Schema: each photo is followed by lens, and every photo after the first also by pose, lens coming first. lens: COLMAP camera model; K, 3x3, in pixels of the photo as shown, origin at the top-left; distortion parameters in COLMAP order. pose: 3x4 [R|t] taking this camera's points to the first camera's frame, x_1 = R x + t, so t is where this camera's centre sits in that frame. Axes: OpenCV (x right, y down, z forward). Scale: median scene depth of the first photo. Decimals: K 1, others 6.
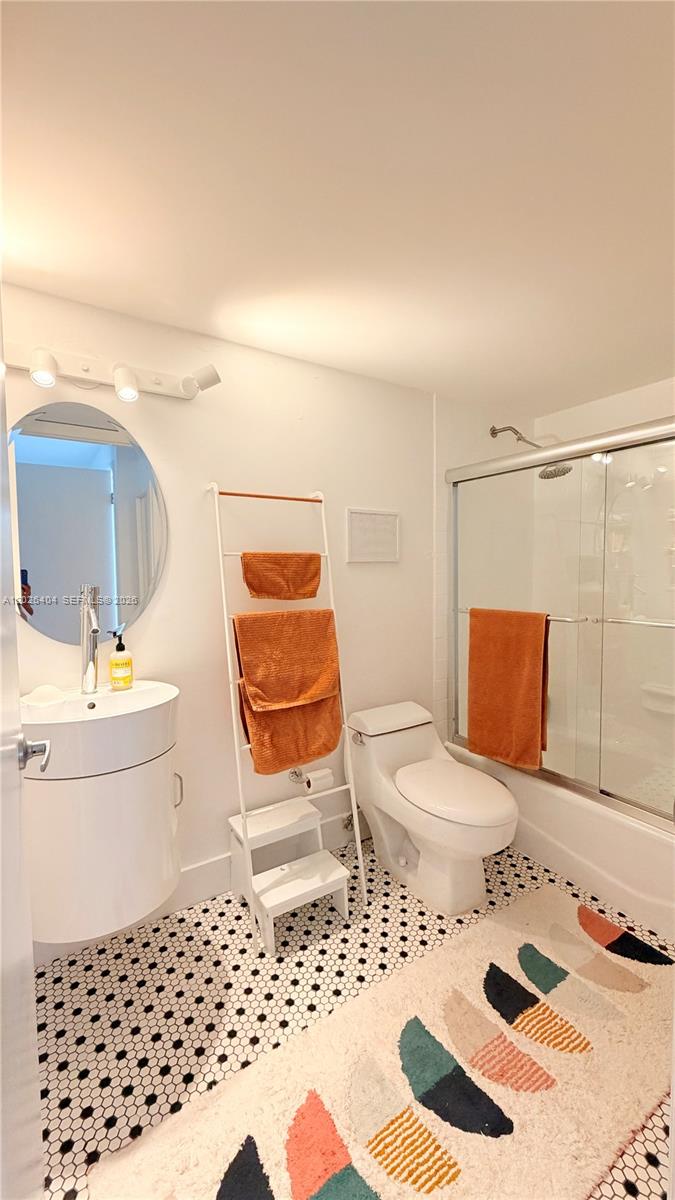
lens RADIAL K [[477.1, 0, 337.5], [0, 477.1, 600.0], [0, 0, 1]] dist [0.001676, 0.000255]
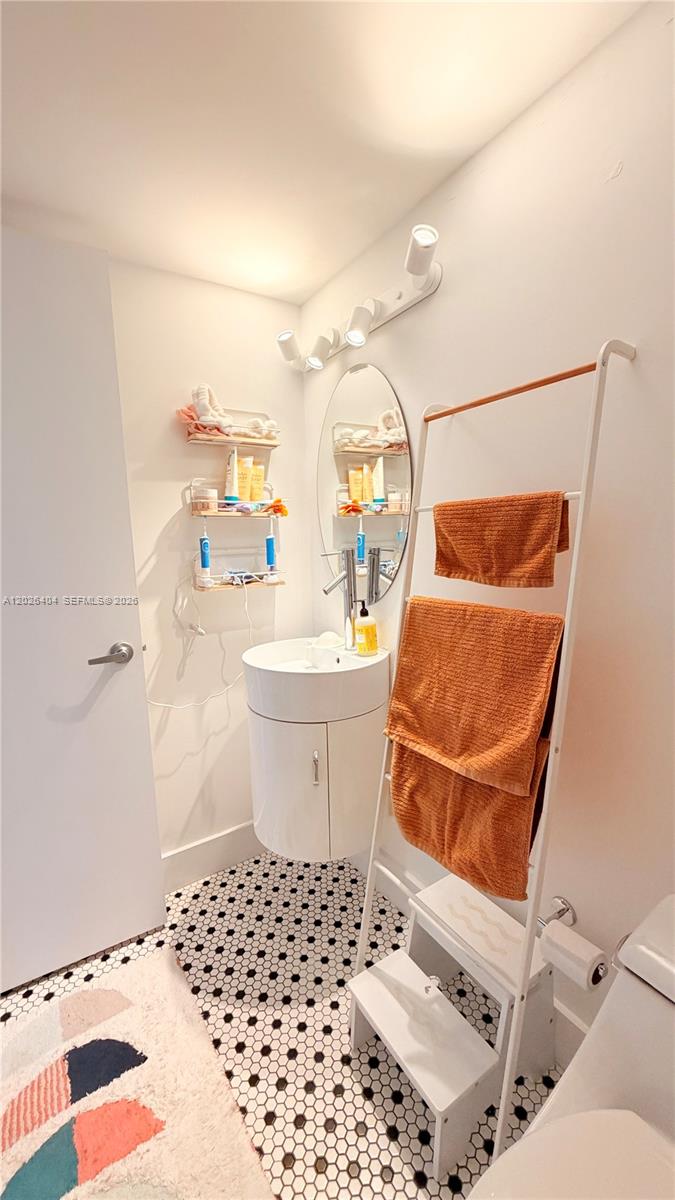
lens RADIAL K [[477.1, 0, 337.5], [0, 477.1, 600.0], [0, 0, 1]] dist [0.001676, 0.000255]
pose [[0.007315, 0.146415, -0.989196, 0.468765], [-0.032466, 0.988736, 0.146107, -0.061885], [0.999446, 0.031046, 0.011986, 0.868963]]
